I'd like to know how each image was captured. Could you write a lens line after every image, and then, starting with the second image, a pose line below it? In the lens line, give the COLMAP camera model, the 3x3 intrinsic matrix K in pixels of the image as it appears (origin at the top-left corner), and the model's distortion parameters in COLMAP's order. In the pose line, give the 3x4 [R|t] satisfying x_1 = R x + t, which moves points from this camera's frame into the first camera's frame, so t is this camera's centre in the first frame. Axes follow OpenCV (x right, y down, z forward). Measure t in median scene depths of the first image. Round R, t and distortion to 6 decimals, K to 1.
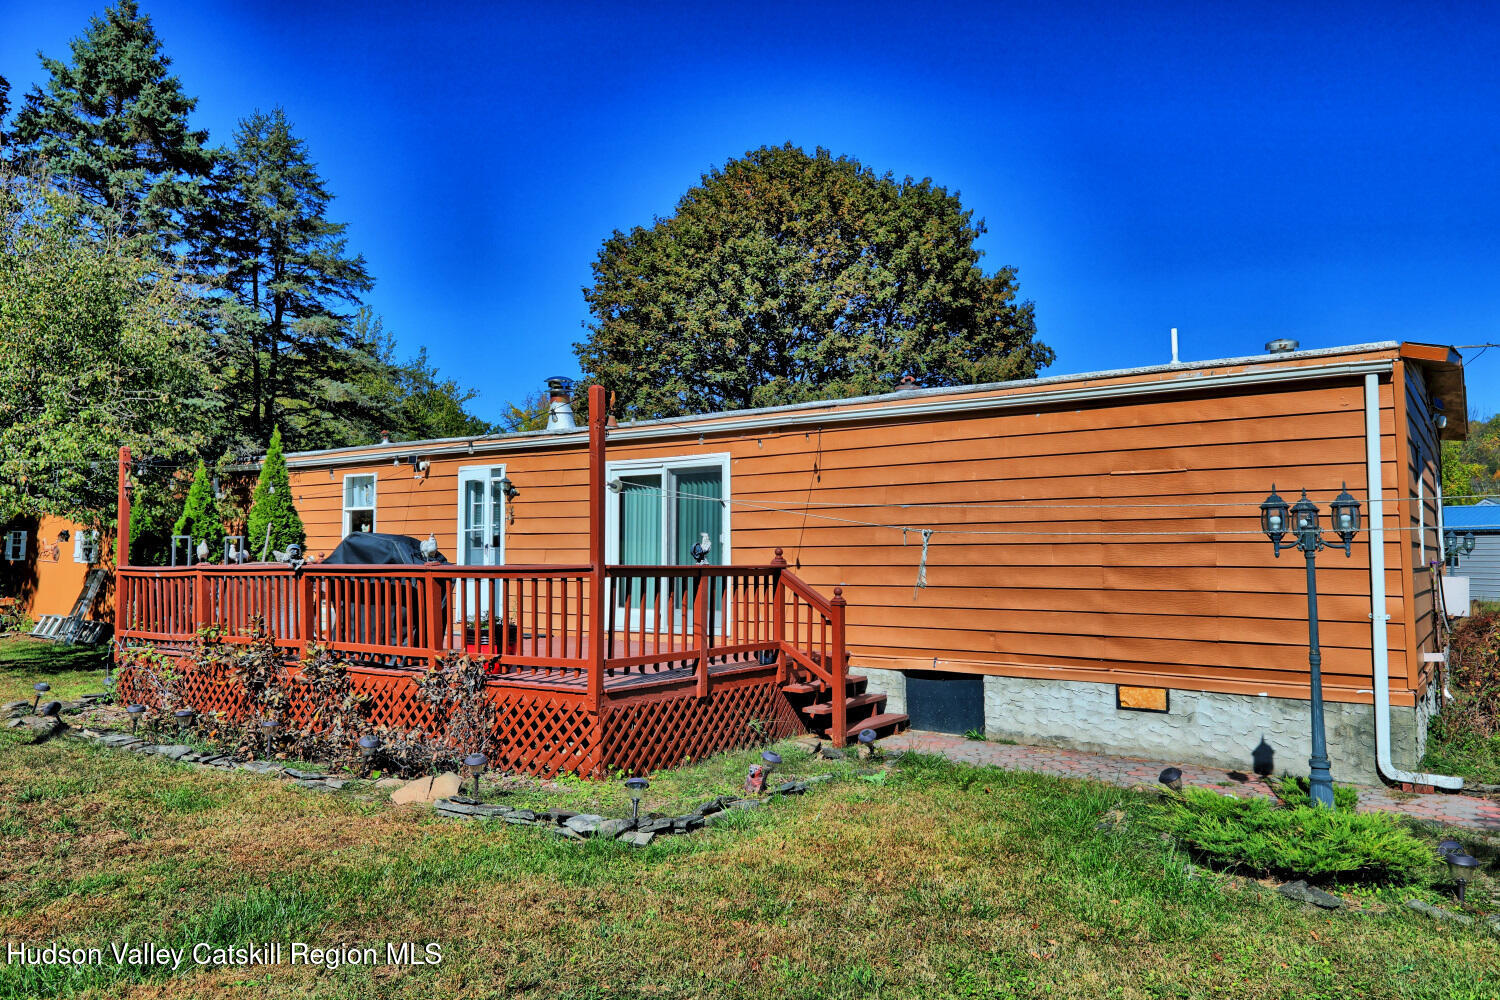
lens RADIAL K [[1065.1, 0, 750.0], [0, 1065.1, 500.0], [0, 0, 1]] dist [0.079466, -0.000332]
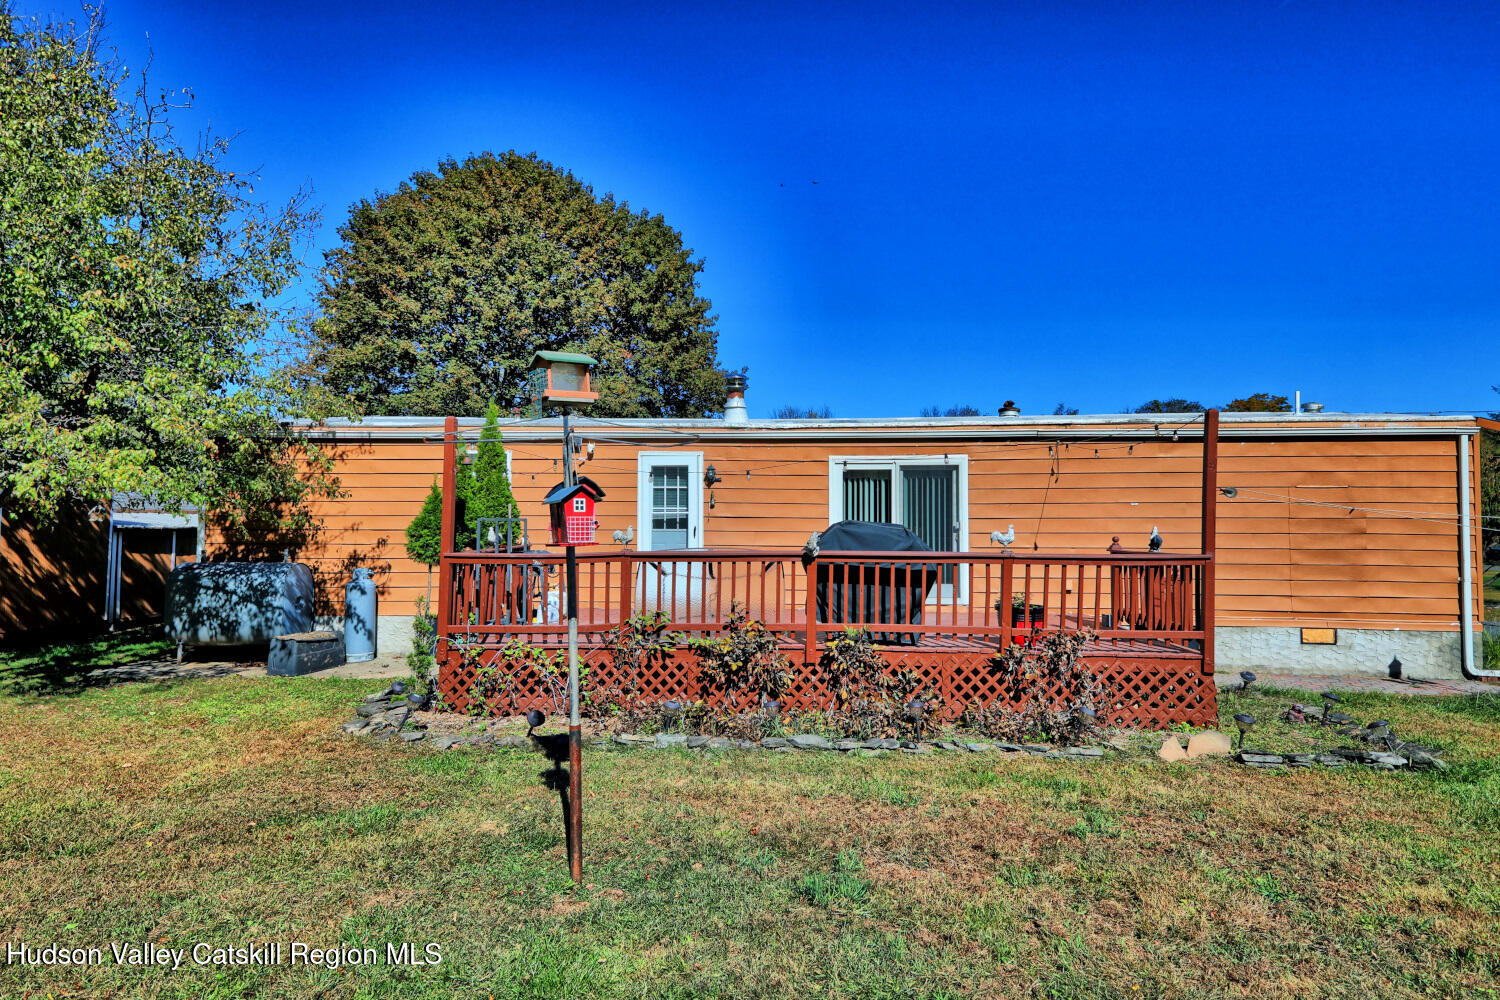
lens RADIAL K [[897.1, 0, 750.0], [0, 897.1, 500.0], [0, 0, 1]] dist [0.044565, 0.000022]
pose [[0.863080, 0.020137, 0.504665, -0.944872], [-0.032608, 0.999342, 0.015890, -0.001791], [-0.504013, -0.030171, 0.863169, 0.289812]]
